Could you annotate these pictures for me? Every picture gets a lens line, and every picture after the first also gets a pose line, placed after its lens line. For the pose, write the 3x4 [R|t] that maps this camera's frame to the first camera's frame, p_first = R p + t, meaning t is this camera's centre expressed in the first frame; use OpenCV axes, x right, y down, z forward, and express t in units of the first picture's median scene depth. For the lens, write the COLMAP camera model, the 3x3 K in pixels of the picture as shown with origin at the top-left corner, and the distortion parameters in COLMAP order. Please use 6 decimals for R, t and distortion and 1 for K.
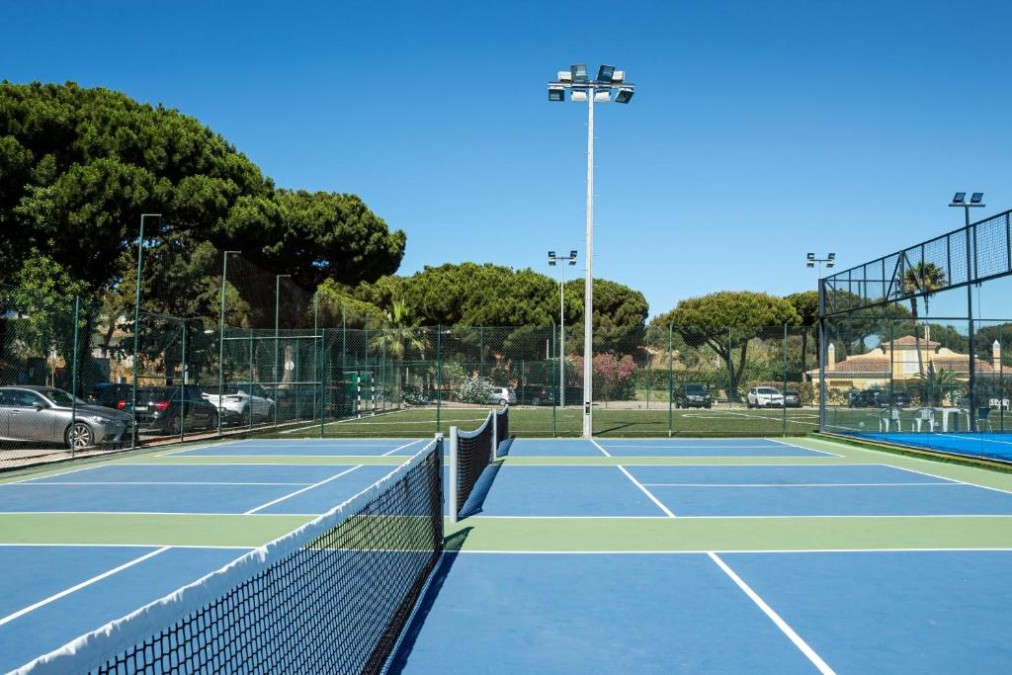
lens RADIAL K [[862.2, 0, 491.6], [0, 862.2, 337.6], [0, 0, 1]] dist [-0.093387, 0.002572]
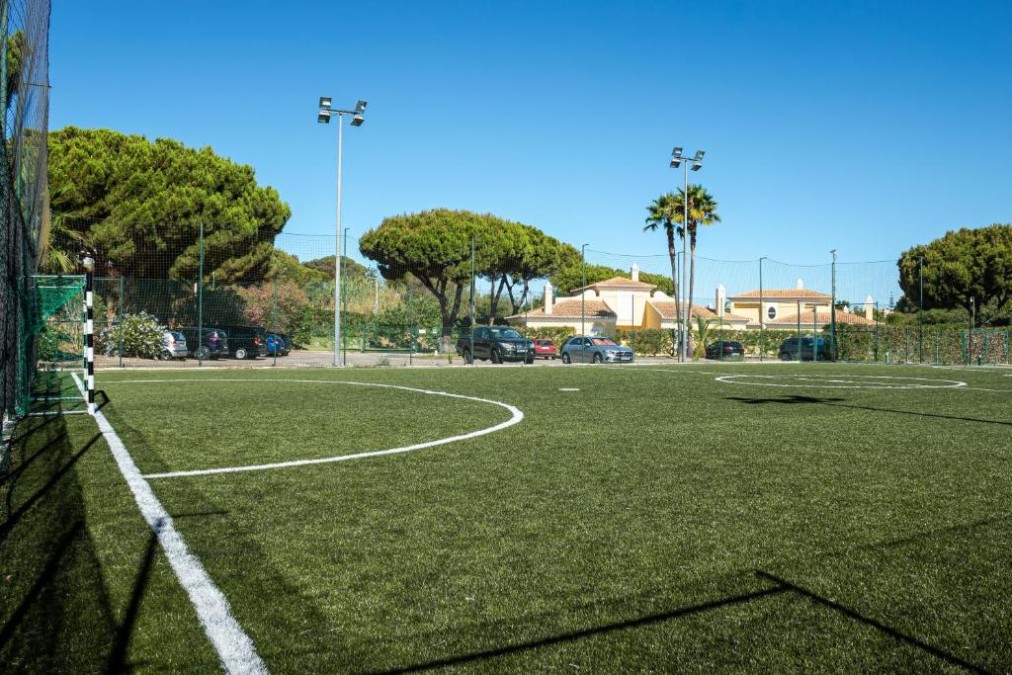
lens RADIAL K [[862.2, 0, 491.6], [0, 862.2, 337.6], [0, 0, 1]] dist [-0.093387, 0.002572]
pose [[0.861644, -0.000810, 0.507512, -0.102629], [-0.030139, 0.998152, 0.052762, 0.023026], [-0.506617, -0.060758, 0.860028, 0.351019]]
